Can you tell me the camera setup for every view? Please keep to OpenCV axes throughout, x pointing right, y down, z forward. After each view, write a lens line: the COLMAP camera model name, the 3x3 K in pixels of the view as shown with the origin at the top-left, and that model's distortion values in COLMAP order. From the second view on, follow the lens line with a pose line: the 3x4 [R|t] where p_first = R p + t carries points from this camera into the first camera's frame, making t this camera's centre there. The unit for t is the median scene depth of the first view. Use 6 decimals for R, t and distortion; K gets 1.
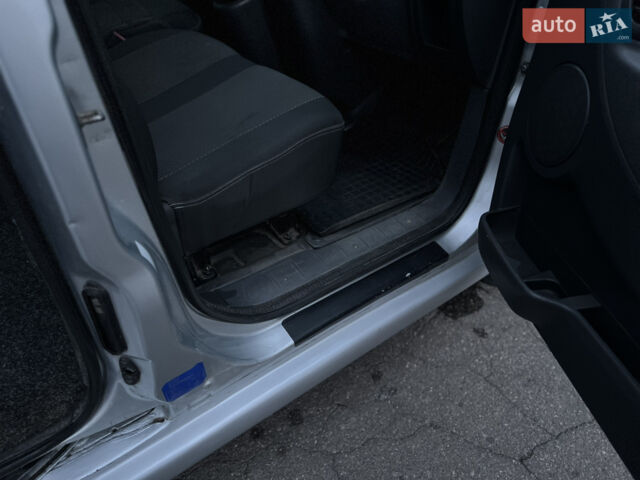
lens RADIAL K [[486.4, 0, 322.8], [0, 486.4, 241.2], [0, 0, 1]] dist [0.080214, -0.090503]
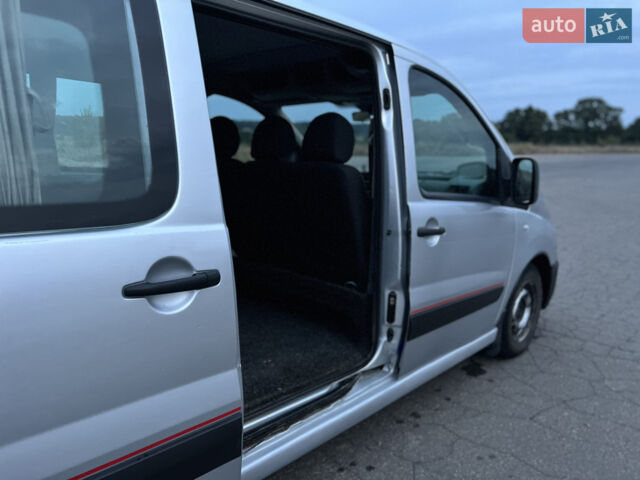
lens RADIAL K [[477.8, 0, 318.5], [0, 477.8, 238.6], [0, 0, 1]] dist [0.072389, -0.072060]
pose [[0.988810, -0.005410, 0.149085, -1.098572], [0.074997, 0.881911, -0.465412, 0.934547], [-0.128962, 0.471385, 0.872448, -1.427754]]
